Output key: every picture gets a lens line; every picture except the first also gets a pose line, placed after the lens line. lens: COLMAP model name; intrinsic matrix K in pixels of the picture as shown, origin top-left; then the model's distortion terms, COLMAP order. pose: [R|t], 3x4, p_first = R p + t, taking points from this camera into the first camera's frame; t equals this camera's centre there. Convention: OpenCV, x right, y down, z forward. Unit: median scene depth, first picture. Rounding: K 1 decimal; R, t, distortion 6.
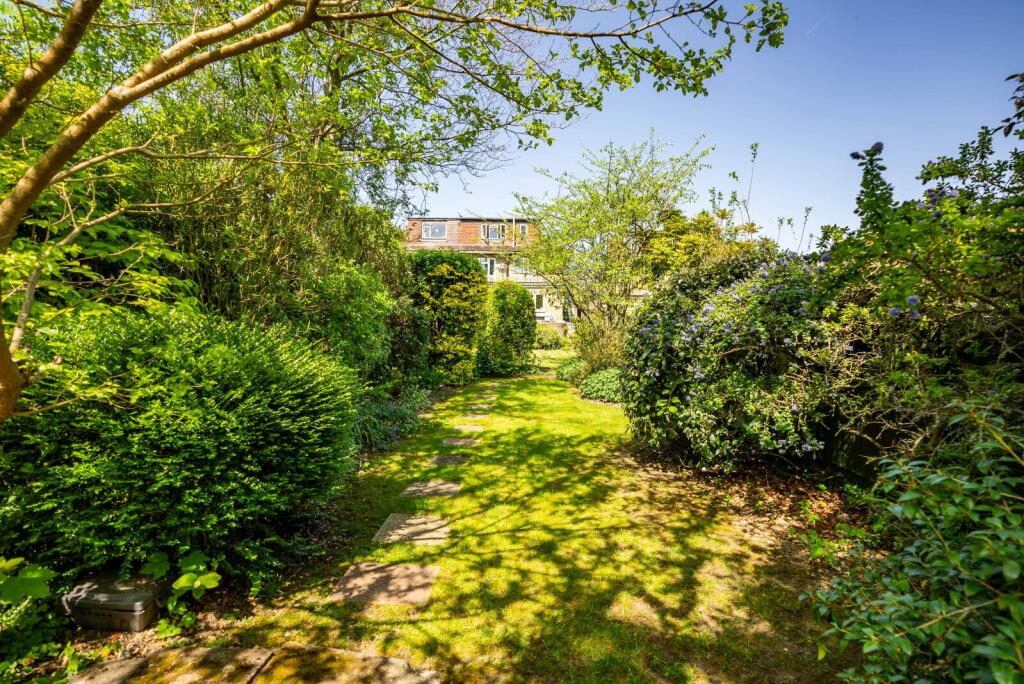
lens RADIAL K [[478.5, 0, 513.2], [0, 478.5, 342.4], [0, 0, 1]] dist [-0.056419, 0.021092]
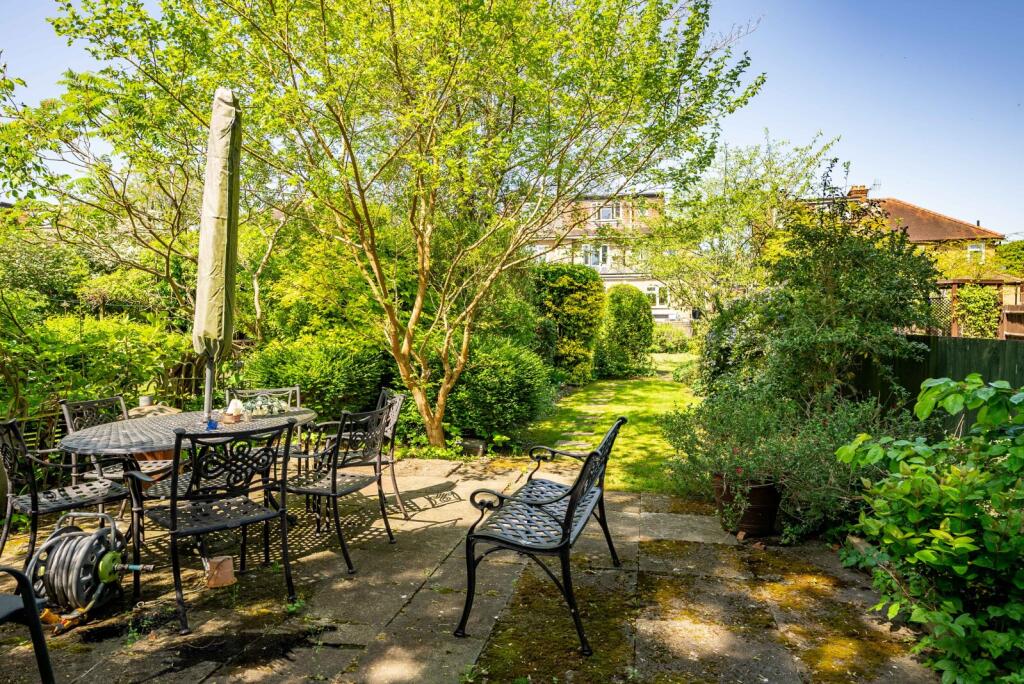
lens RADIAL K [[686.0, 0, 514.8], [0, 686.0, 343.5], [0, 0, 1]] dist [-0.005216, 0.000063]
pose [[0.985053, -0.012082, -0.171827, 0.012975], [0.011447, 0.999923, -0.004686, -0.000201], [0.171871, 0.002649, 0.985116, -0.583028]]
